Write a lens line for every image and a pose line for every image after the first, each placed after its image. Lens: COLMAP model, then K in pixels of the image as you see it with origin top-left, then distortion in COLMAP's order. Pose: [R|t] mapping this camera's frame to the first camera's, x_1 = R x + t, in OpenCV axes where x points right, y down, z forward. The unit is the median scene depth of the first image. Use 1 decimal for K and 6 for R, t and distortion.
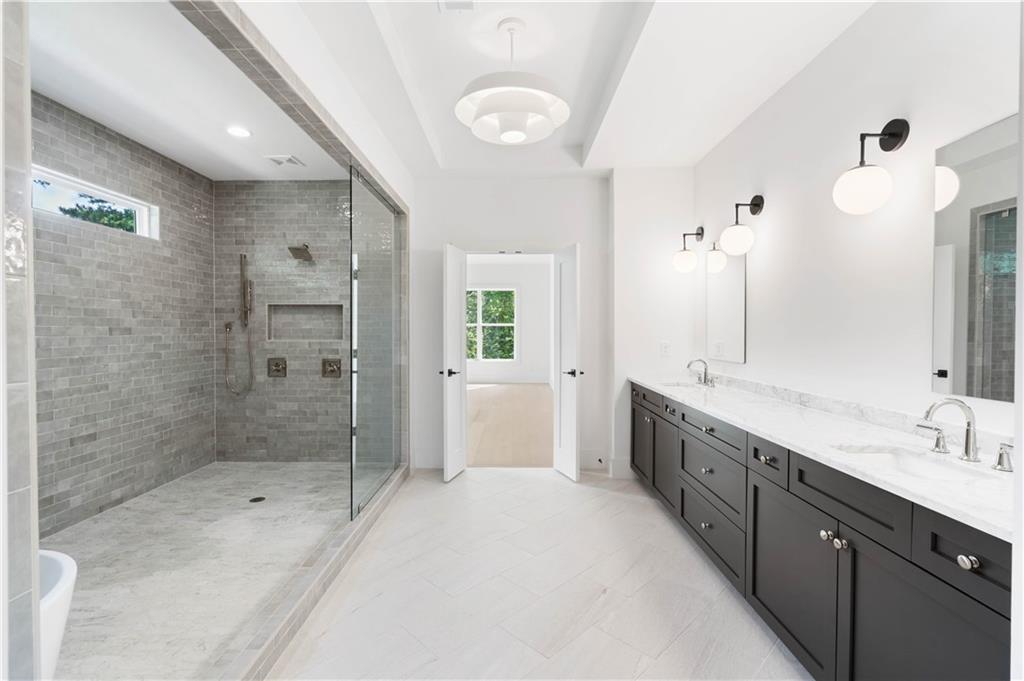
lens RADIAL K [[468.8, 0, 506.2], [0, 468.8, 340.4], [0, 0, 1]] dist [-0.000712, 0.000312]
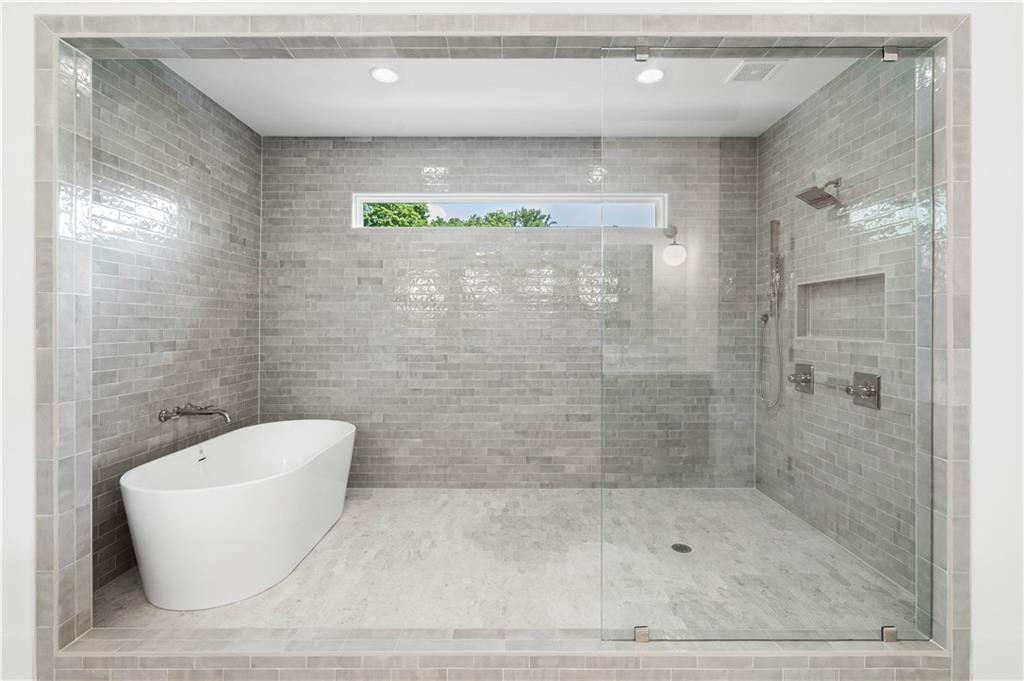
lens RADIAL K [[468.8, 0, 503.0], [0, 468.8, 323.9], [0, 0, 1]] dist [-0.000712, 0.000312]
pose [[0.007388, -0.002811, -0.999969, 0.202608], [-0.020989, 0.999775, -0.002966, -0.010000], [0.999752, 0.021011, 0.007328, 0.653486]]
